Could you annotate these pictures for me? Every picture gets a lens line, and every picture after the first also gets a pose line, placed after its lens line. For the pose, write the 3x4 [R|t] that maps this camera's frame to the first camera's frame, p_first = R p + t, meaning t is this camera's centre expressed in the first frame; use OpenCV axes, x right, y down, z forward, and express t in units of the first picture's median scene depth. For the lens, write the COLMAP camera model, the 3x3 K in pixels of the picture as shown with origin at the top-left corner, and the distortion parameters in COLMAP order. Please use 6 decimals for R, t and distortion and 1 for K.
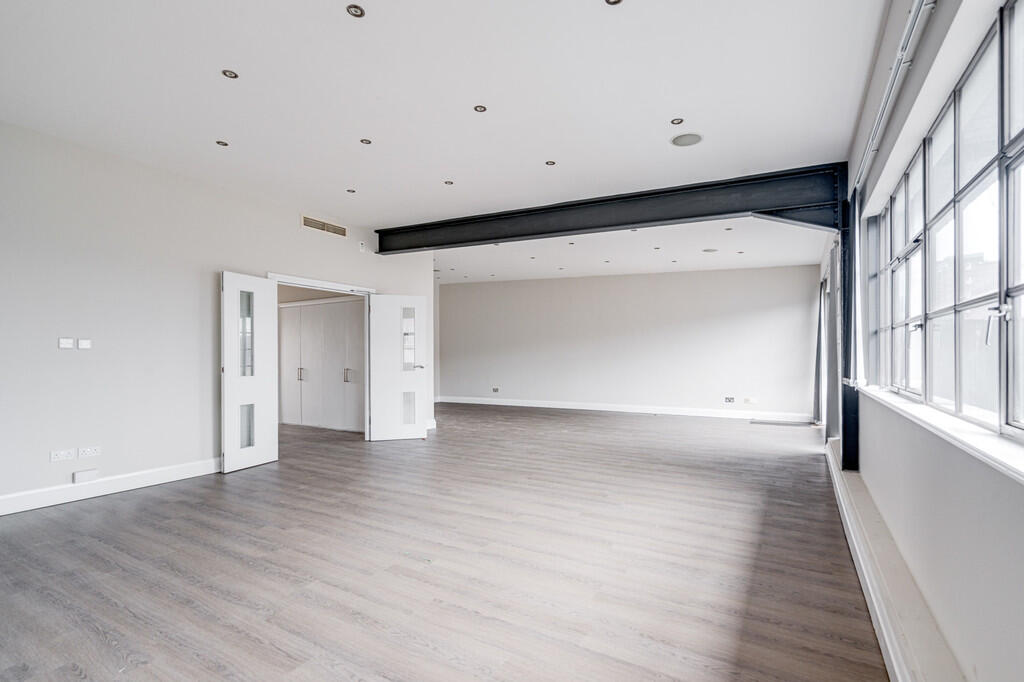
lens RADIAL K [[473.3, 0, 515.3], [0, 473.3, 352.3], [0, 0, 1]] dist [-0.000899, 0.000327]
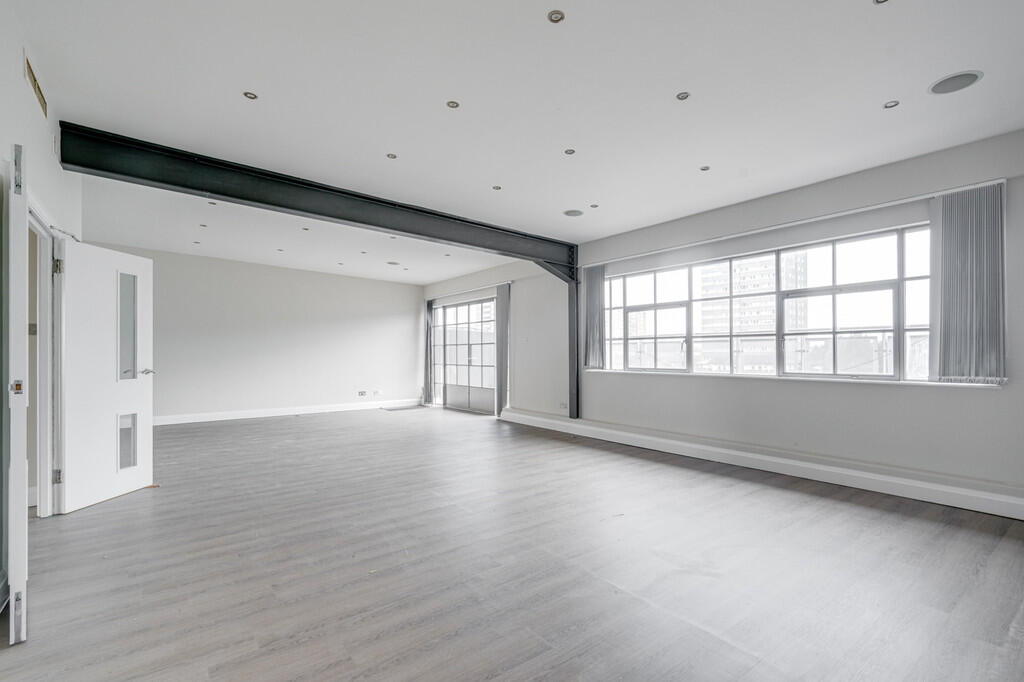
lens RADIAL K [[473.3, 0, 510.9], [0, 473.3, 344.1], [0, 0, 1]] dist [-0.000899, 0.000327]
pose [[0.376585, 0.019146, 0.926184, -0.969507], [-0.002749, 0.999805, -0.019550, 0.008983], [-0.926378, 0.004816, 0.376564, 0.528809]]
